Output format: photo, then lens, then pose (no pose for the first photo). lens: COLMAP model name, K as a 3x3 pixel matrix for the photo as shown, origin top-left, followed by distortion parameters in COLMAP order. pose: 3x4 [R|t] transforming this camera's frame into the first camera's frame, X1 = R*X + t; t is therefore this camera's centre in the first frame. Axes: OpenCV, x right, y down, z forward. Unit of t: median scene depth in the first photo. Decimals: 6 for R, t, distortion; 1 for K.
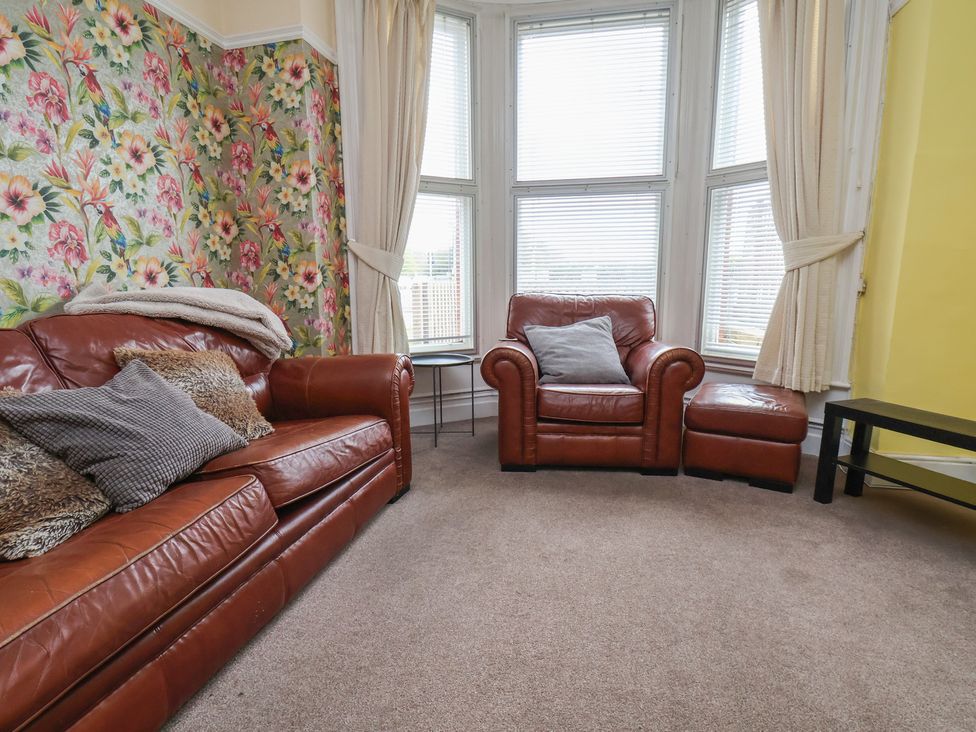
lens RADIAL K [[517.0, 0, 494.6], [0, 517.0, 375.3], [0, 0, 1]] dist [0.003051, -0.014907]
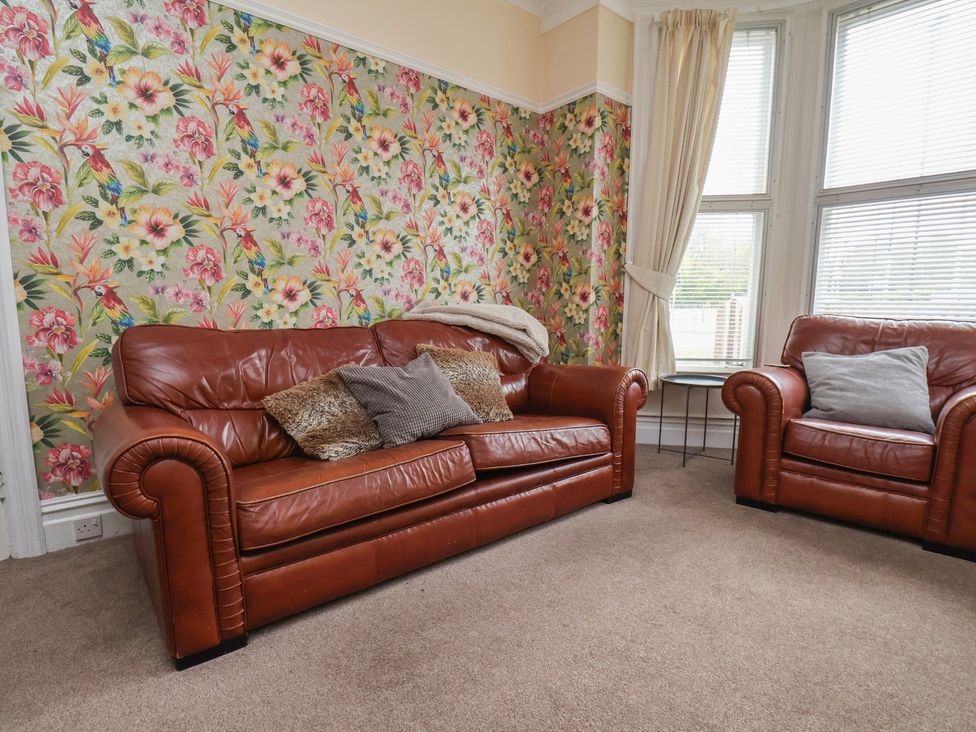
lens RADIAL K [[517.0, 0, 494.6], [0, 517.0, 375.3], [0, 0, 1]] dist [0.003051, -0.014907]
pose [[0.793497, 0.093671, -0.601322, 0.194990], [-0.116014, 0.993246, 0.001632, 0.004805], [0.597414, 0.068467, 0.799005, -0.021649]]
